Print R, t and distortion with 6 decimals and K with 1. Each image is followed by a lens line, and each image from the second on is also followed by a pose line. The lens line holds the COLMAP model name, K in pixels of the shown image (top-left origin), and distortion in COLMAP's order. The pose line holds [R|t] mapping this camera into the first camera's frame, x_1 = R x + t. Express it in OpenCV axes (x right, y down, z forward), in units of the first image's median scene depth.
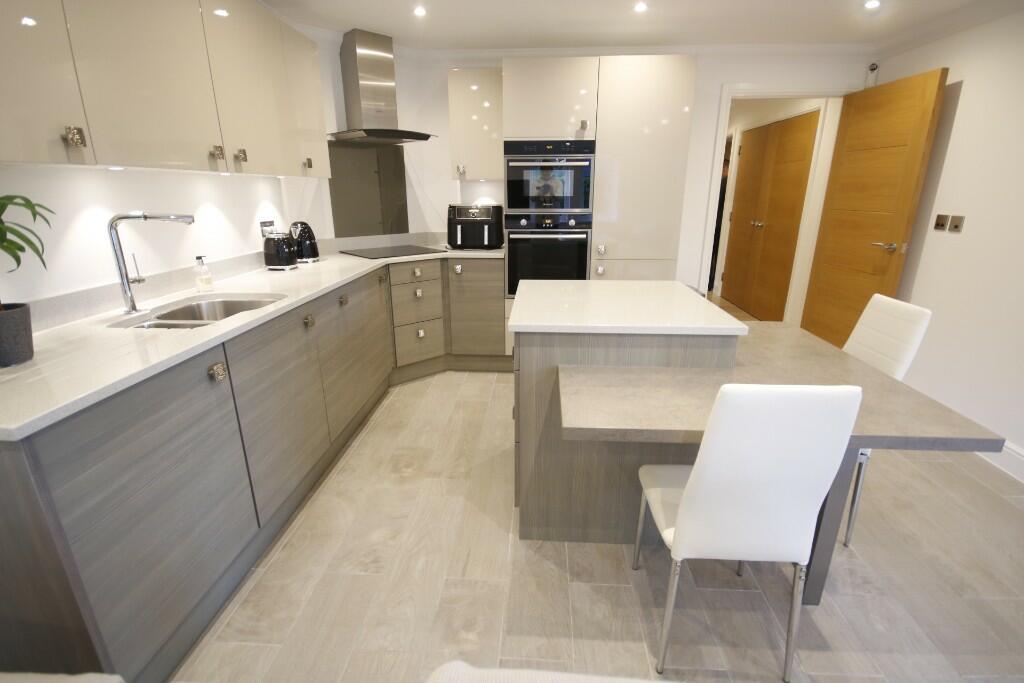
lens RADIAL K [[480.6, 0, 512.0], [0, 480.6, 341.5], [0, 0, 1]] dist [-0.003264, -0.000648]
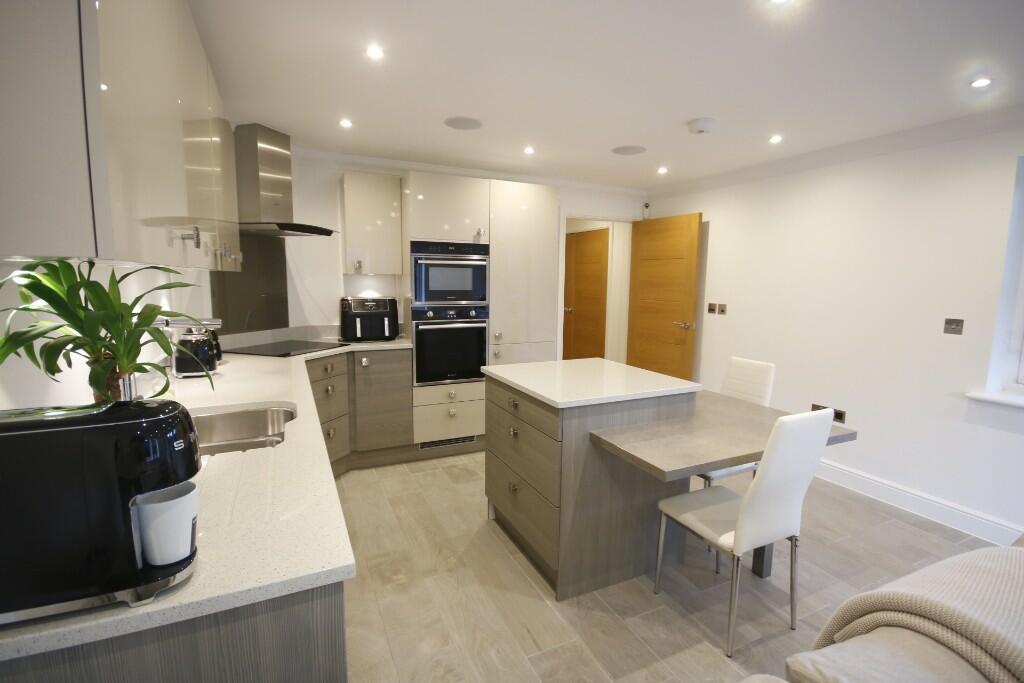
lens RADIAL K [[480.6, 0, 512.0], [0, 480.6, 341.5], [0, 0, 1]] dist [-0.003264, -0.000648]
pose [[0.870584, -0.049991, 0.489473, -0.357010], [0.133430, 0.981533, -0.137075, -0.018336], [-0.473581, 0.184646, 0.861178, 0.006976]]
